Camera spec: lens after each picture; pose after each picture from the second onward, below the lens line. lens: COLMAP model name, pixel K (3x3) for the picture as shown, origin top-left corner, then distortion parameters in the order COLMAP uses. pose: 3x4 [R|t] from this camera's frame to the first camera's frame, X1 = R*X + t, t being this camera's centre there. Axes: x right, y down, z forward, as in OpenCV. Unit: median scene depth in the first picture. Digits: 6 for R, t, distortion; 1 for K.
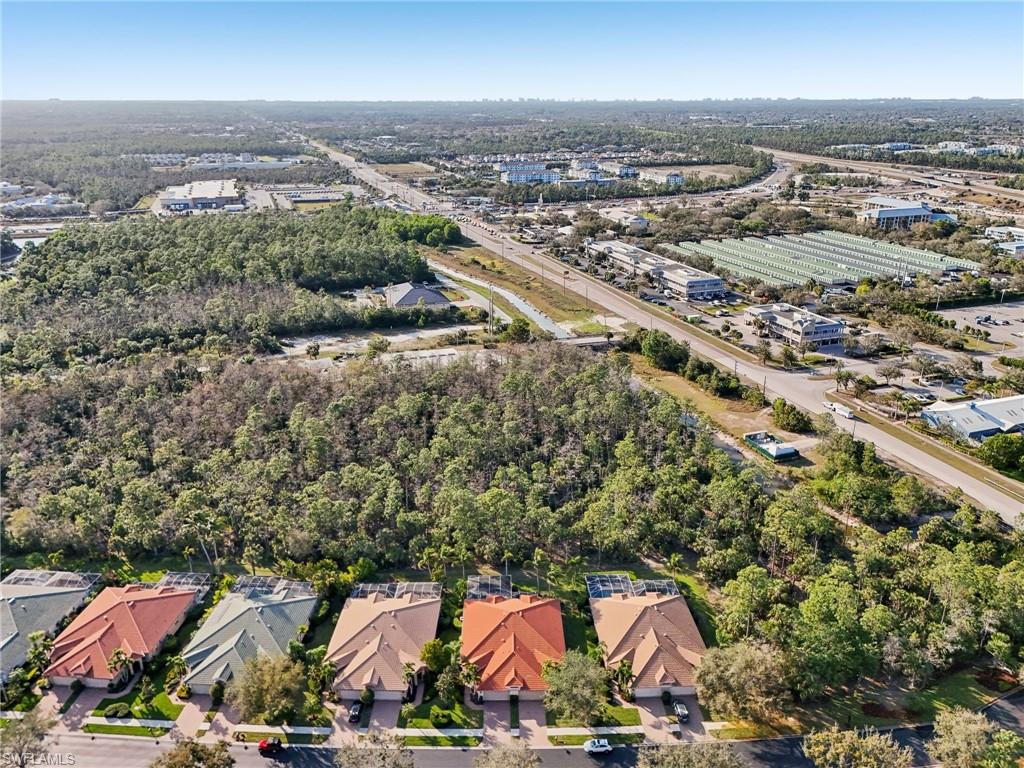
lens RADIAL K [[769.8, 0, 512.1], [0, 769.8, 389.6], [0, 0, 1]] dist [0.091393, -0.112318]
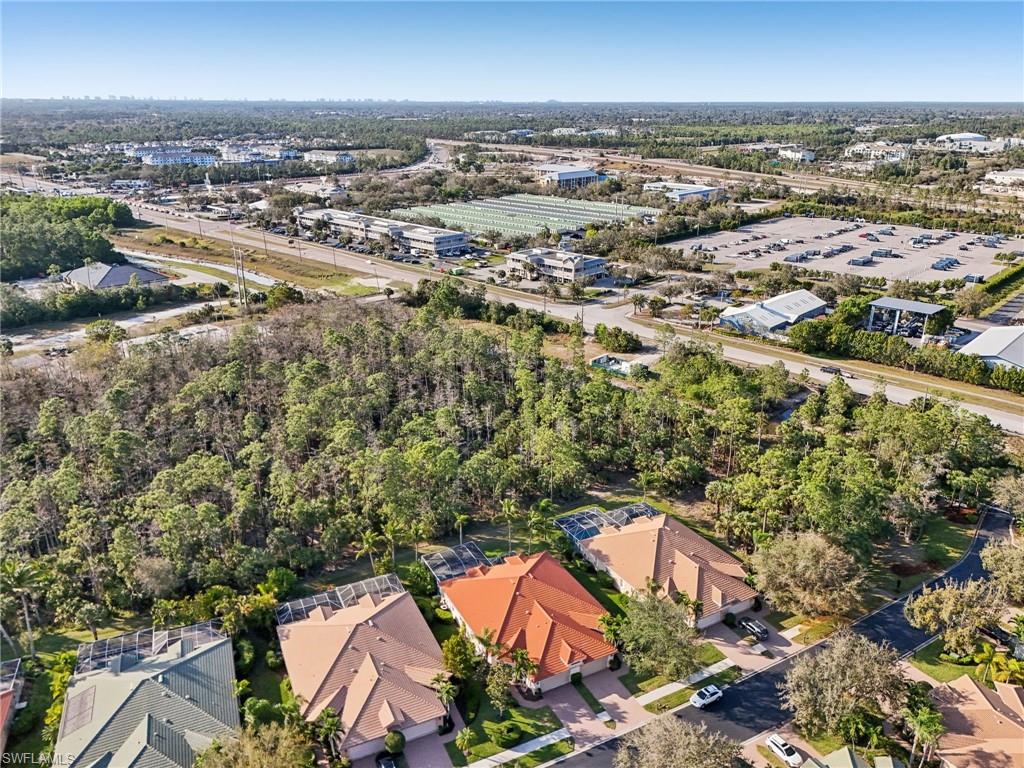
lens RADIAL K [[769.8, 0, 512.1], [0, 769.8, 389.6], [0, 0, 1]] dist [0.091393, -0.112318]
pose [[0.892191, -0.157377, 0.423353, -0.151603], [0.160107, 0.986663, 0.029366, 0.039705], [-0.422328, 0.041582, 0.905489, 0.149509]]
